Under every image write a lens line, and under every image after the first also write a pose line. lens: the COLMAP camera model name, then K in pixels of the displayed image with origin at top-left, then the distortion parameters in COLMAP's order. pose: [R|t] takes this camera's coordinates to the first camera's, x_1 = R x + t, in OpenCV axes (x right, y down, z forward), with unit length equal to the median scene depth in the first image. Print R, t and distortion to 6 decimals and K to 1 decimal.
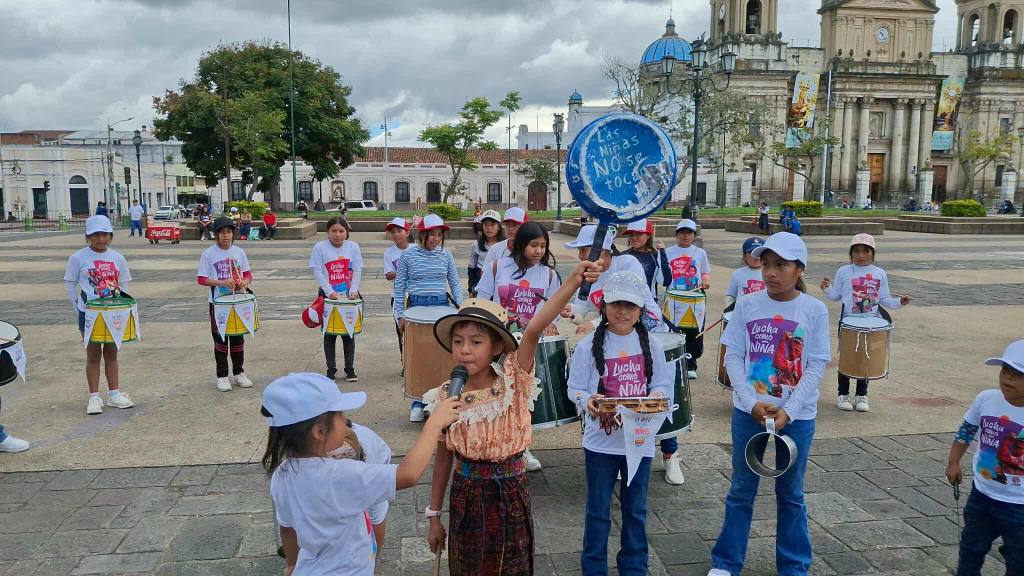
lens RADIAL K [[776.9, 0, 496.5], [0, 776.9, 298.1], [0, 0, 1]] dist [-0.016002, 0.003388]
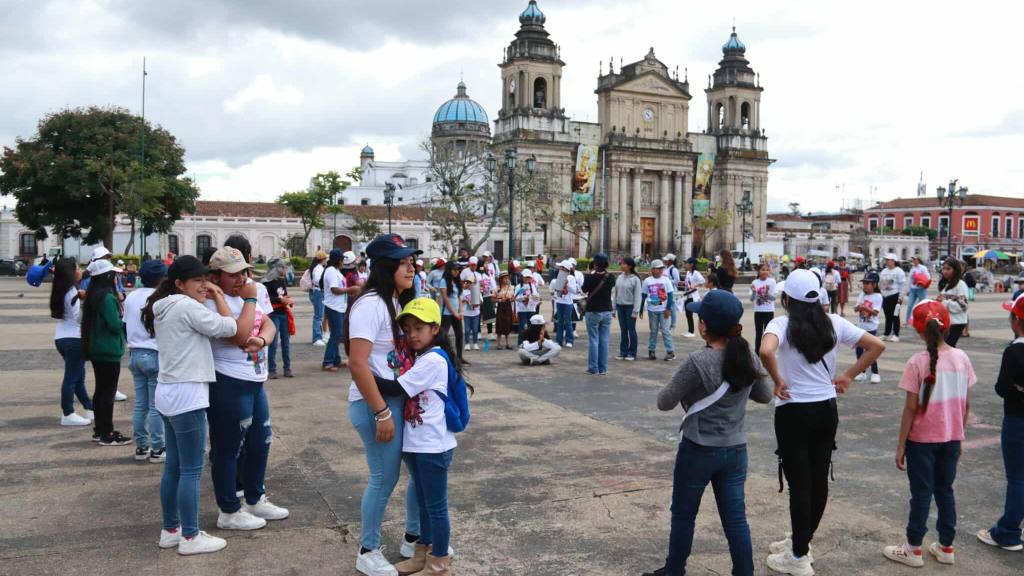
lens RADIAL K [[863.8, 0, 512.0], [0, 863.8, 288.0], [0, 0, 1]] dist [-0.168343, 0.104776]
pose [[0.959992, 0.000355, 0.280026, -0.047006], [0.025058, 0.995878, -0.087167, 0.018136], [-0.278903, 0.090697, 0.956027, -0.127482]]
